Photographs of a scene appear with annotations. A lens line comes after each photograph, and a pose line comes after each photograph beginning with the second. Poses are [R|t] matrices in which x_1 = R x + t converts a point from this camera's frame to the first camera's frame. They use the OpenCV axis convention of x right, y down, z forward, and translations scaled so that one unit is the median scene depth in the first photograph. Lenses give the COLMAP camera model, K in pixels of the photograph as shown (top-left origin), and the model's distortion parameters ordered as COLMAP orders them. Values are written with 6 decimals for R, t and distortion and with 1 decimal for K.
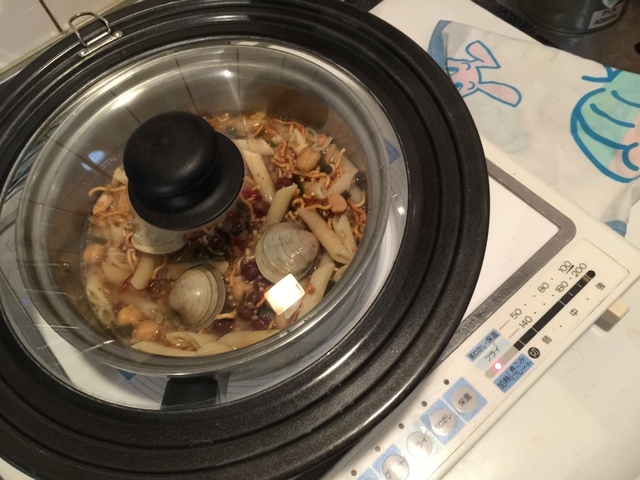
lens RADIAL K [[554.7, 0, 320.0], [0, 554.7, 240.0], [0, 0, 1]] dist [0.011161, -0.016571]
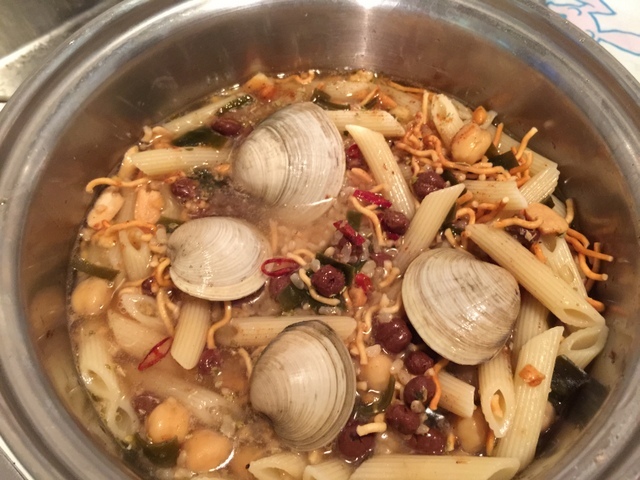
lens RADIAL K [[554.7, 0, 320.0], [0, 554.7, 240.0], [0, 0, 1]] dist [0.011161, -0.016571]
pose [[0.993336, 0.025443, 0.112409, -0.252408], [-0.020889, 0.998920, -0.041509, -0.013868], [-0.113344, 0.038884, 0.992795, 0.438037]]
